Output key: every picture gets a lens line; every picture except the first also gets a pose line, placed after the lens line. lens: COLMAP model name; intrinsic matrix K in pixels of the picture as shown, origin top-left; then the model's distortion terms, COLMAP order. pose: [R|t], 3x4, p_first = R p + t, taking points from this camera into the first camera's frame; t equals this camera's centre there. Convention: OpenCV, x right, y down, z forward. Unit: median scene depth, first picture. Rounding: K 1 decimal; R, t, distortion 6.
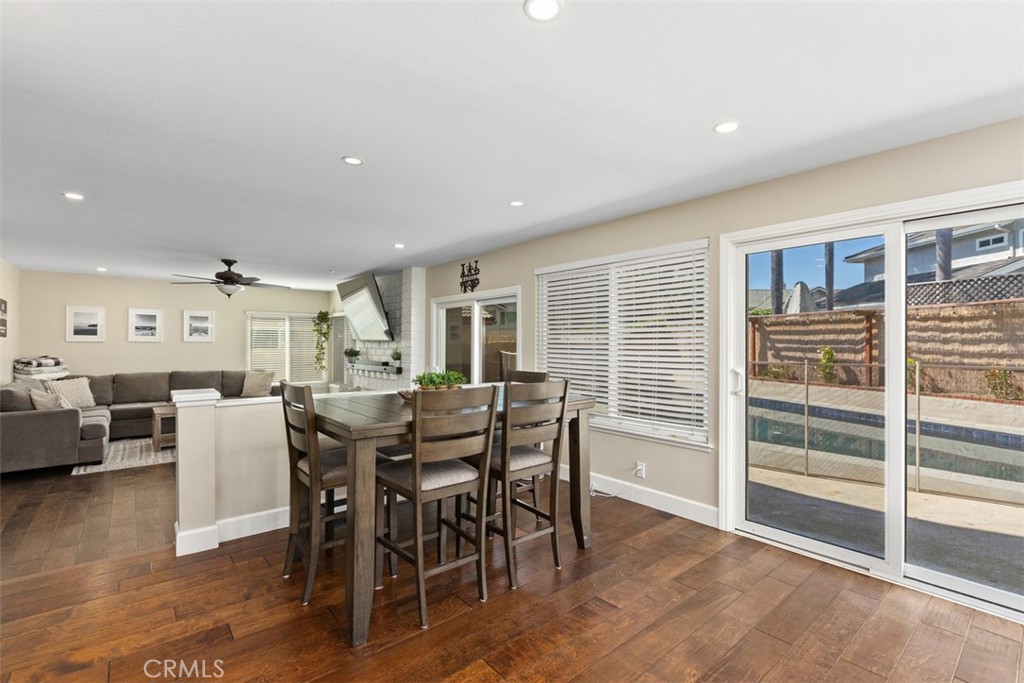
lens RADIAL K [[455.3, 0, 508.2], [0, 455.3, 343.2], [0, 0, 1]] dist [-0.001661, 0.000203]
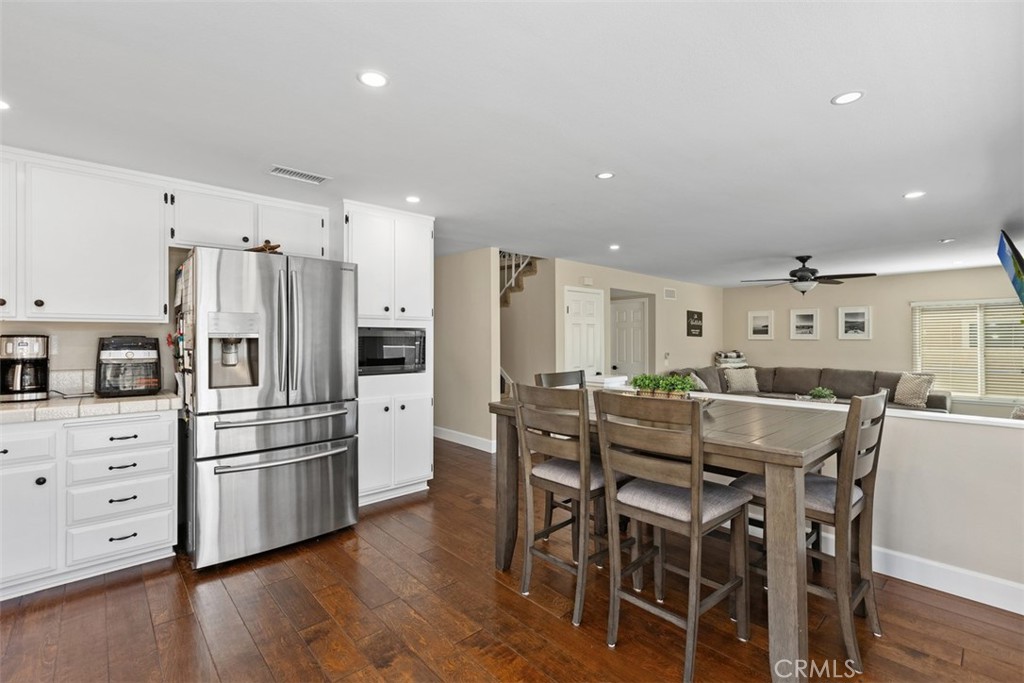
lens RADIAL K [[455.3, 0, 509.0], [0, 455.3, 336.4], [0, 0, 1]] dist [-0.001661, 0.000203]
pose [[0.042103, -0.007026, -0.999089, 0.275874], [-0.000399, 0.999975, -0.007049, -0.002903], [0.999113, 0.000695, 0.042099, 0.265720]]
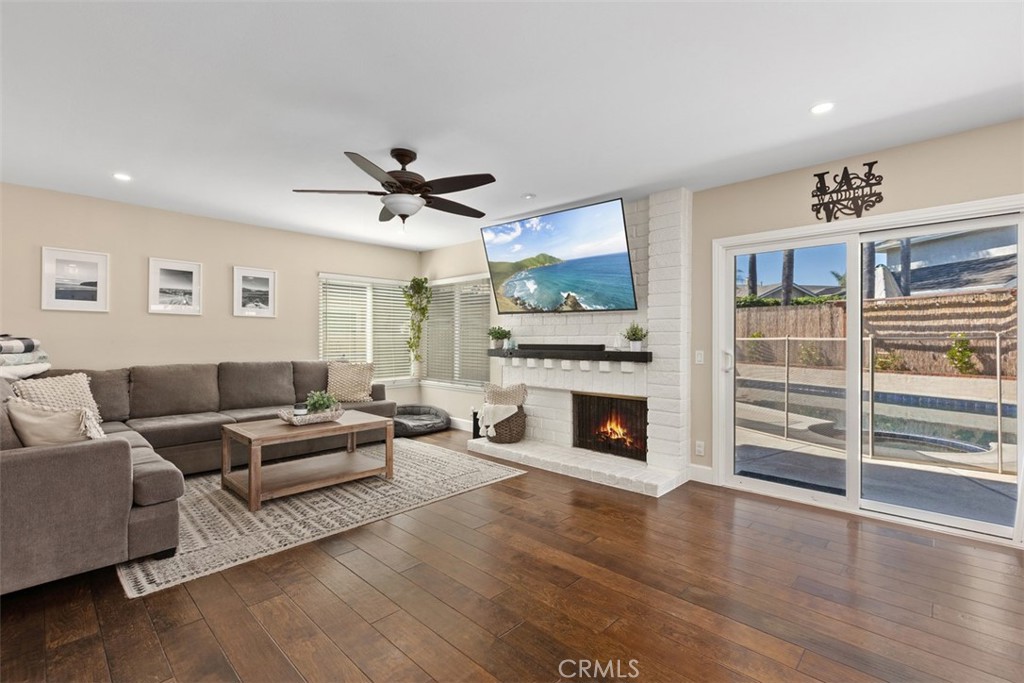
lens RADIAL K [[455.3, 0, 508.3], [0, 455.3, 337.0], [0, 0, 1]] dist [-0.001661, 0.000203]
pose [[0.994164, 0.000291, 0.107877, -0.447468], [0.000003, 0.999996, -0.002725, 0.030800], [-0.107878, 0.002710, 0.994160, 0.368257]]
